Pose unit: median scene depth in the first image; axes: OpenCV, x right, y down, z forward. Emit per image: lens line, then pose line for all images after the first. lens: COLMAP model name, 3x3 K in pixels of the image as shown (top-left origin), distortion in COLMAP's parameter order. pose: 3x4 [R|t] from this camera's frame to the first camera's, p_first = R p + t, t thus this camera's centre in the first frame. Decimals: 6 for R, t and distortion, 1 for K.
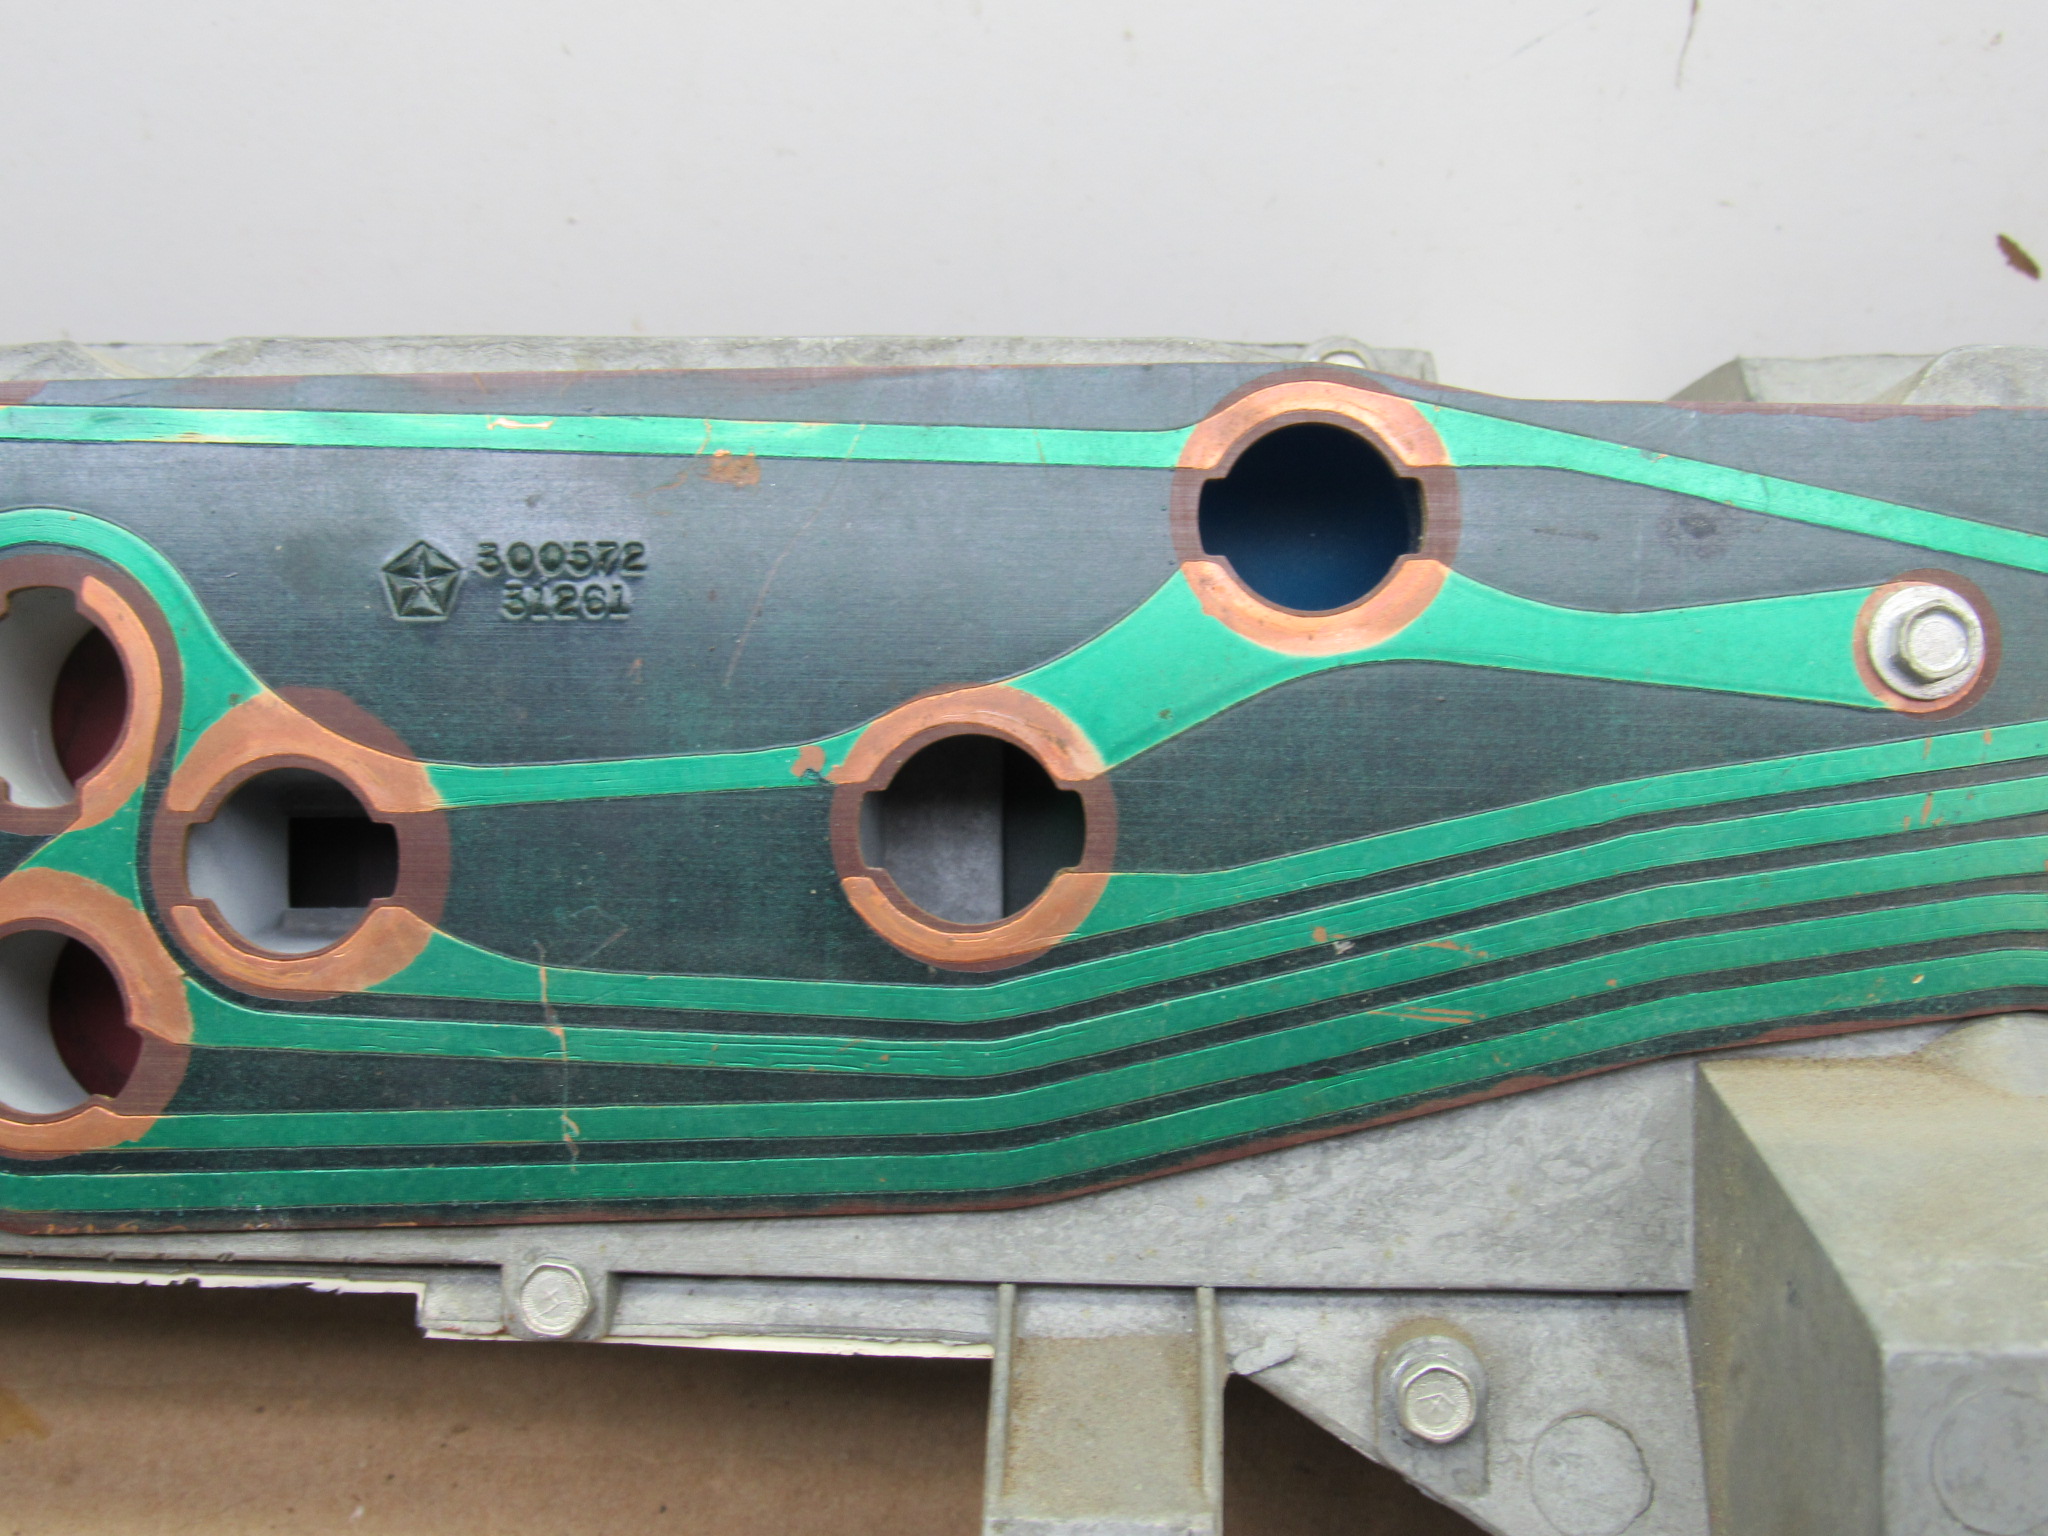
lens RADIAL K [[2466.2, 0, 1034.9], [0, 2466.2, 777.9], [0, 0, 1]] dist [-0.073486, 0.000000]
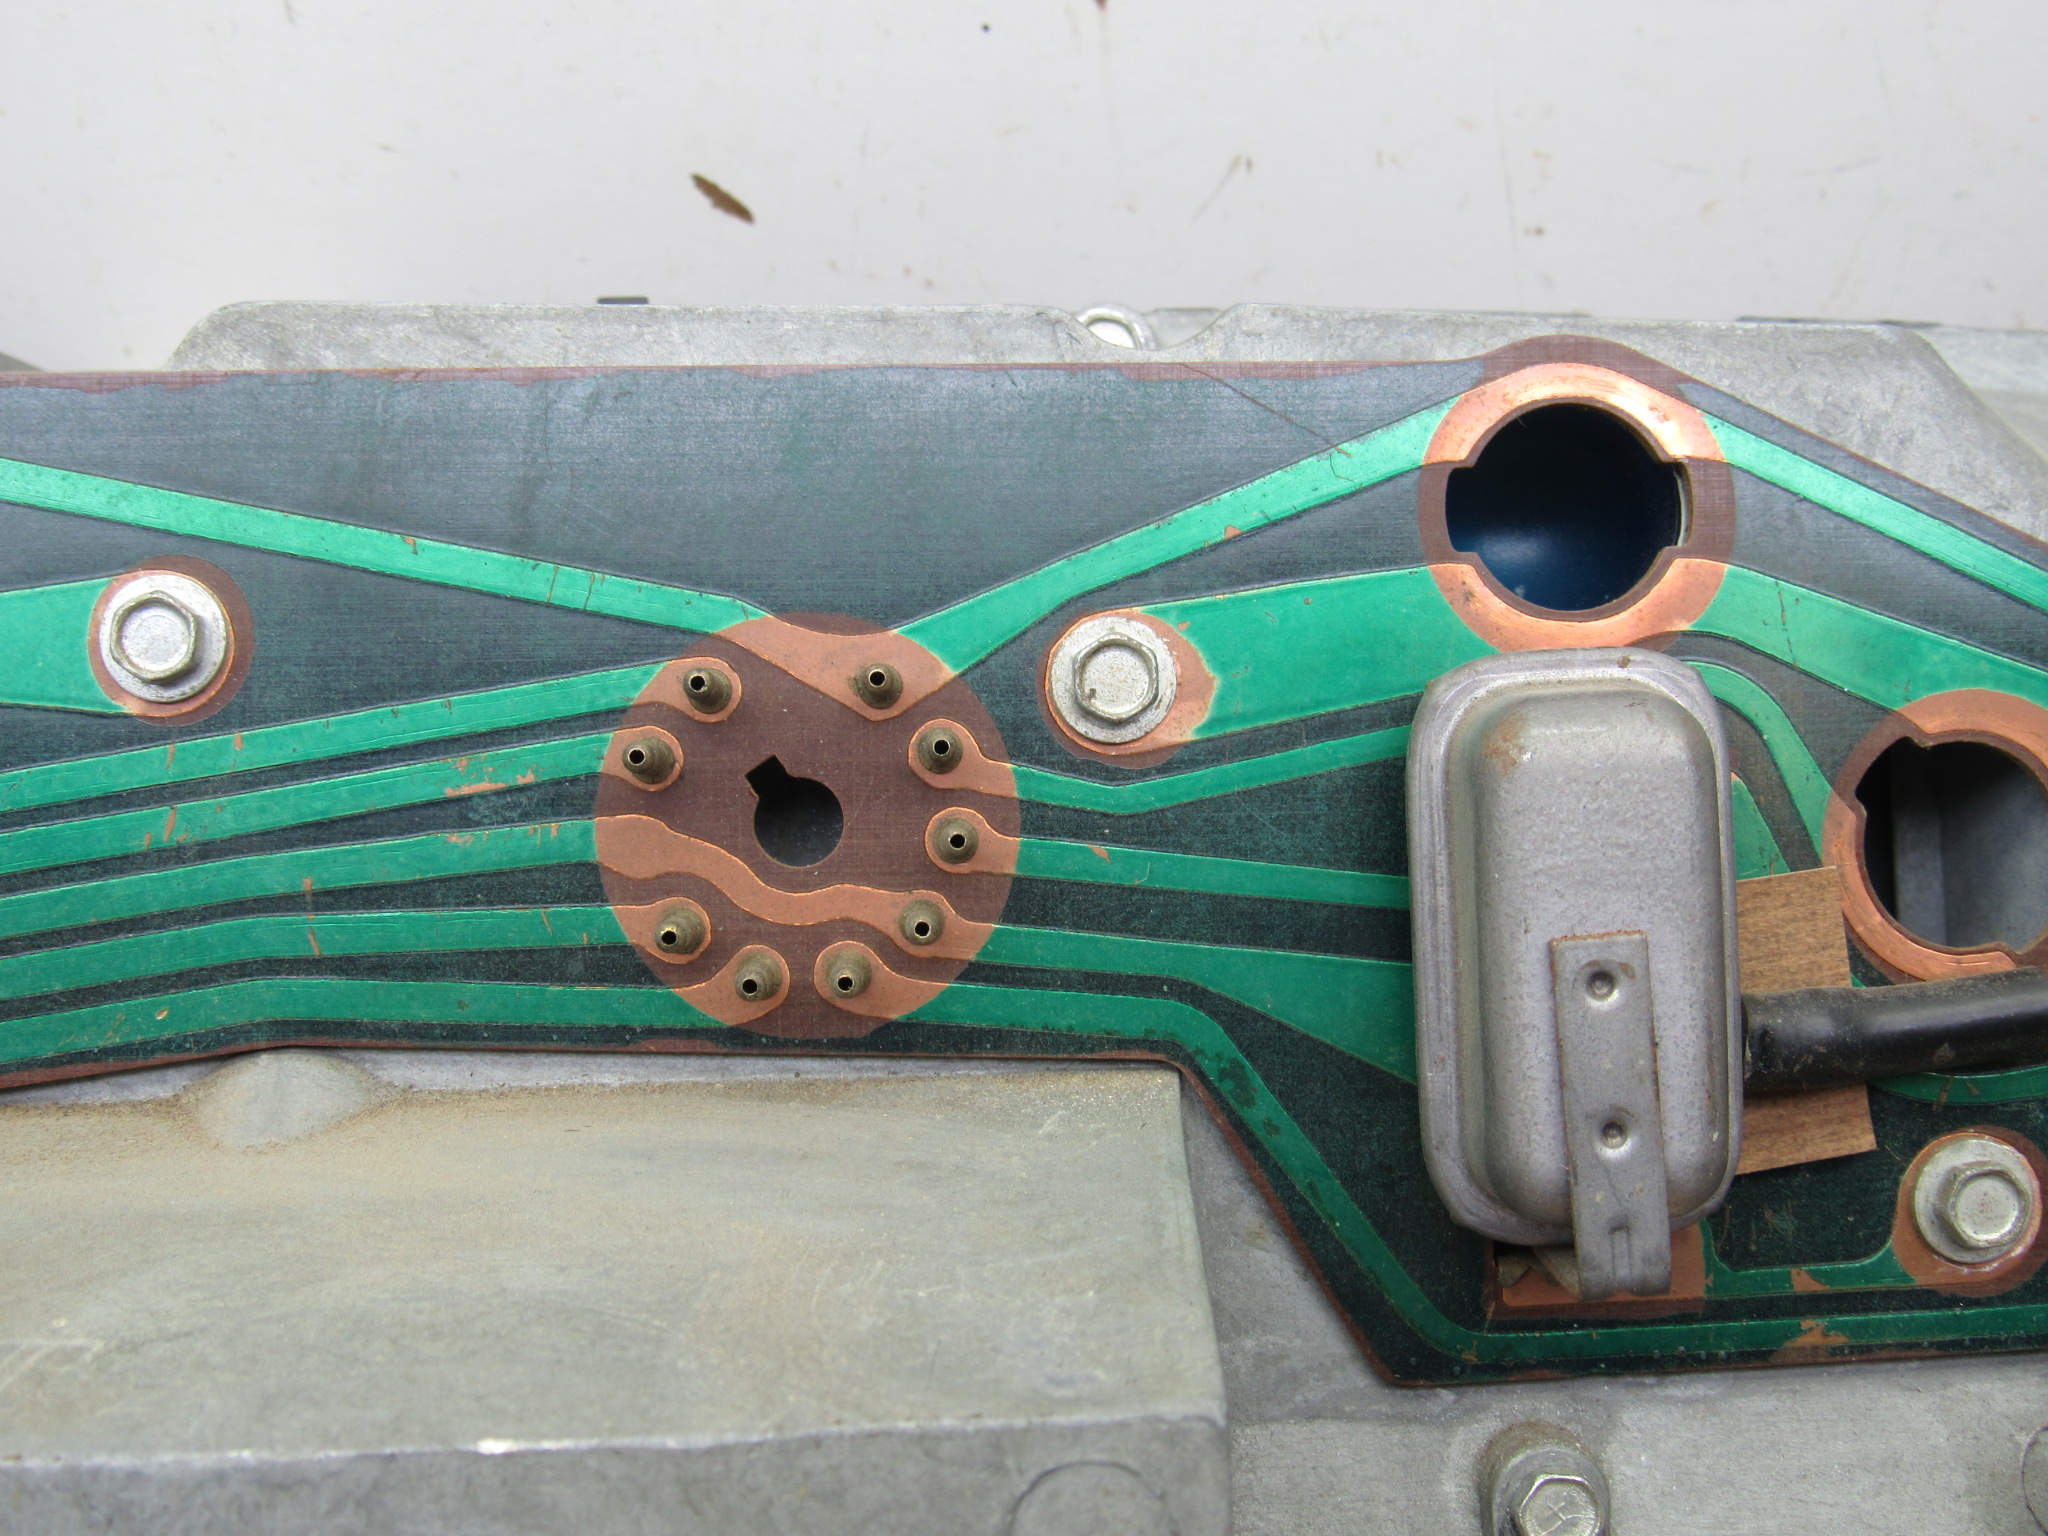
lens RADIAL K [[2466.2, 0, 1024.0], [0, 2466.2, 775.4], [0, 0, 1]] dist [-0.073486, 0.000000]
pose [[0.995483, -0.026326, 0.091221, 0.581605], [0.024687, 0.999514, 0.019048, -0.014219], [-0.091678, -0.016710, 0.995648, 0.077821]]
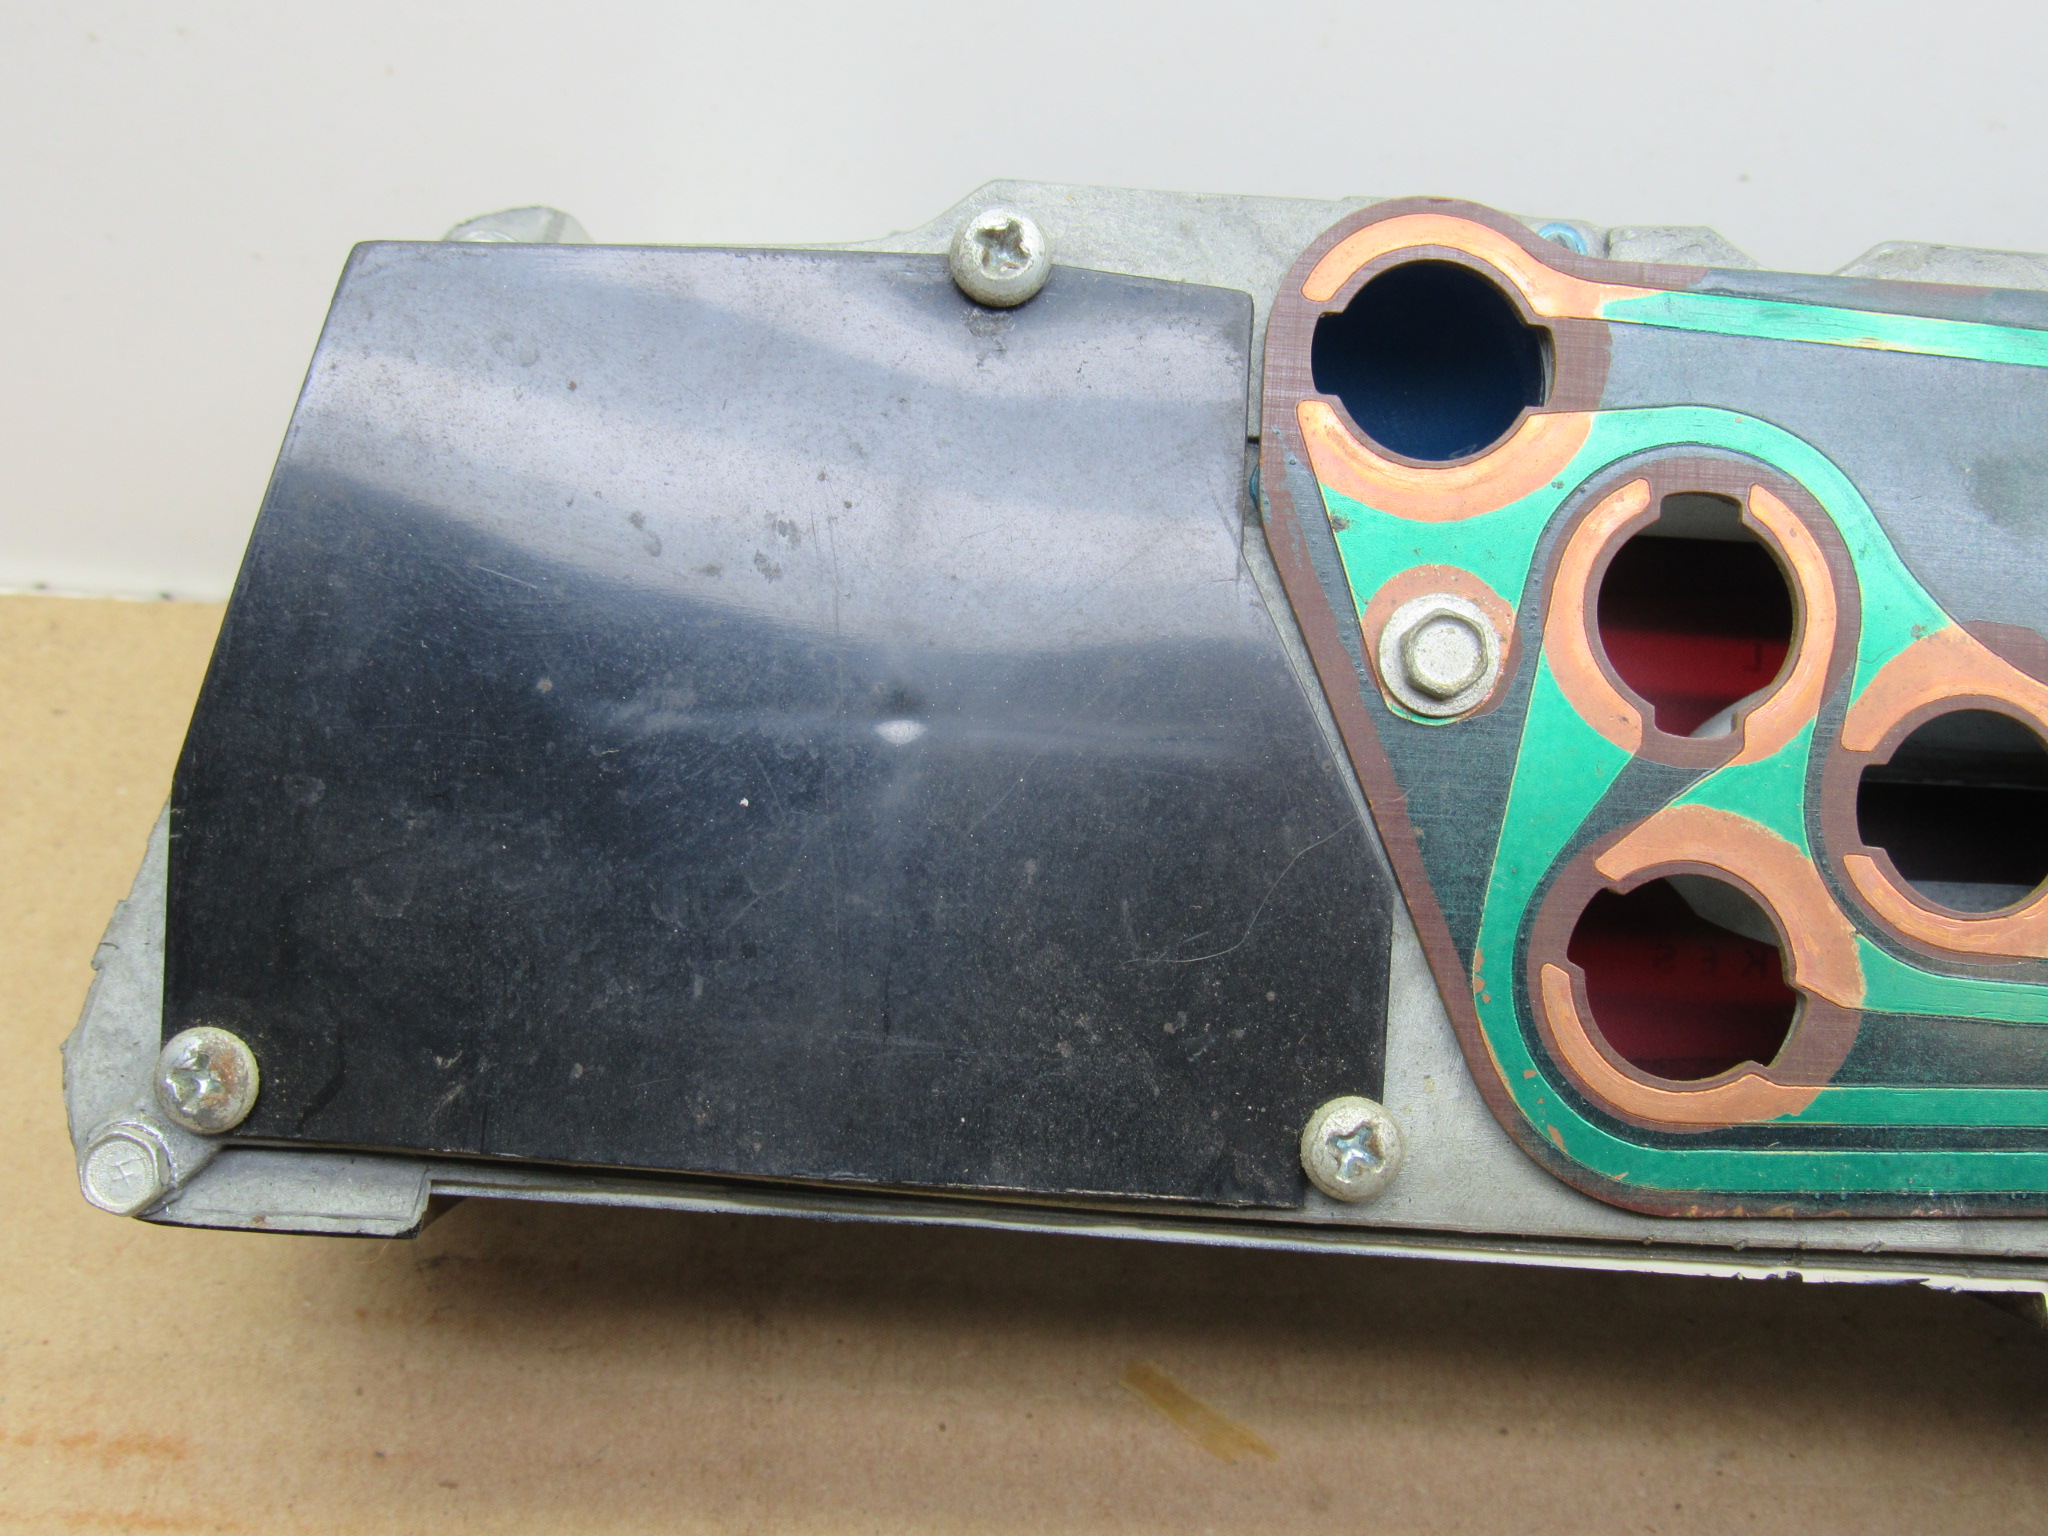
lens RADIAL K [[2466.2, 0, 1021.2], [0, 2466.2, 776.0], [0, 0, 1]] dist [-0.073486, 0.000000]
pose [[0.995704, 0.055514, 0.074104, -0.727232], [-0.053034, 0.997978, -0.035028, 0.071470], [-0.075899, 0.030947, 0.996635, 0.122041]]
